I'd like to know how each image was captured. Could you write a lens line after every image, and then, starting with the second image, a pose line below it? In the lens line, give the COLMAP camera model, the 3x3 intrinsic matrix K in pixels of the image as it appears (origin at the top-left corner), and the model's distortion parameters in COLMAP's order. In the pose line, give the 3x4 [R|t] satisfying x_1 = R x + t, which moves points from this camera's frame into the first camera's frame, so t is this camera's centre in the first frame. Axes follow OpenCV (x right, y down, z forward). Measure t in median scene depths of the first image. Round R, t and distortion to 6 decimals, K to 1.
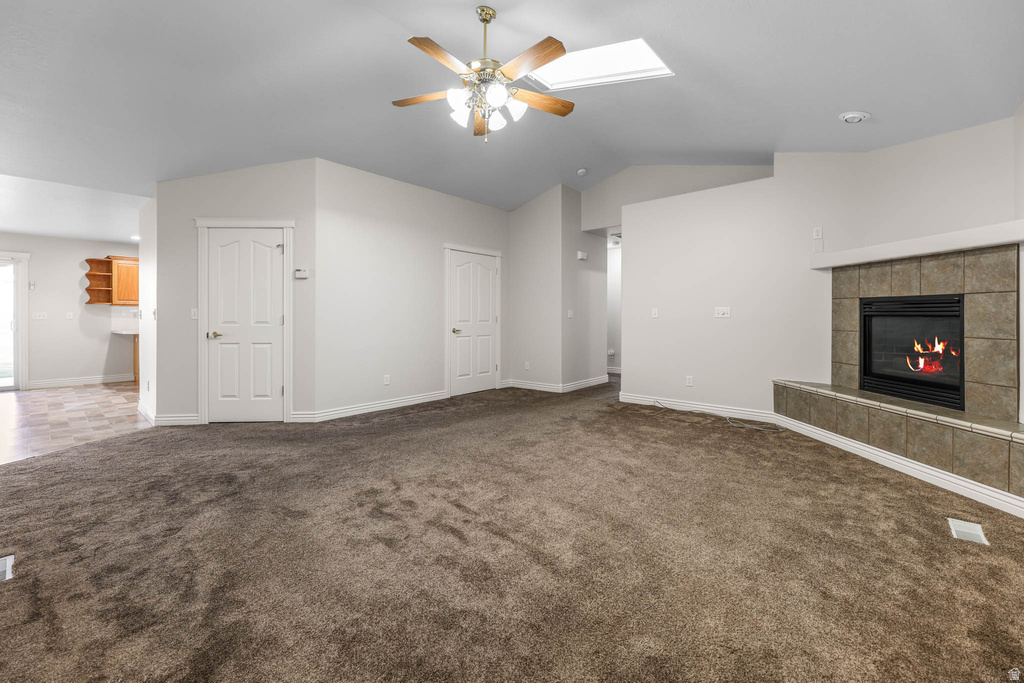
lens RADIAL K [[427.7, 0, 517.6], [0, 427.7, 321.0], [0, 0, 1]] dist [0.001267, 0.000135]
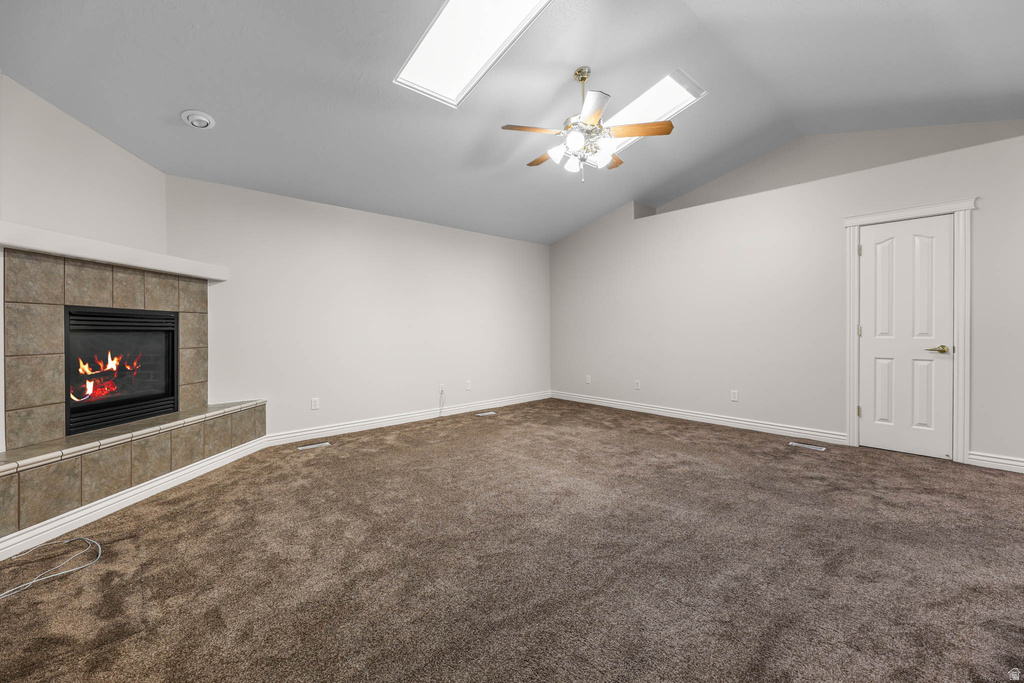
lens RADIAL K [[421.6, 0, 512.3], [0, 421.6, 333.6], [0, 0, 1]] dist [0.002721, 0.000072]
pose [[-0.992894, 0.009148, 0.118646, -0.008900], [0.011683, 0.999718, 0.020685, -0.014353], [-0.118424, 0.021924, -0.992721, 1.717471]]
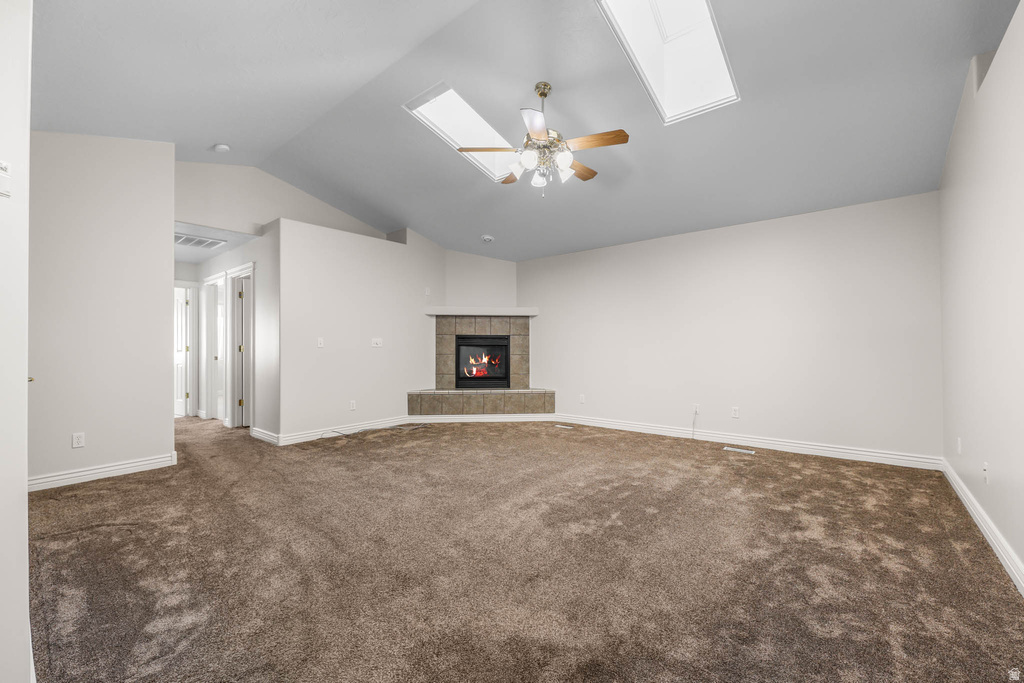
lens RADIAL K [[421.6, 0, 512.3], [0, 421.6, 333.6], [0, 0, 1]] dist [0.002721, 0.000072]
pose [[-0.029339, 0.027816, 0.999182, -0.974833], [0.015237, 0.999509, -0.027377, -0.009395], [-0.999453, 0.014421, -0.029749, 0.882241]]
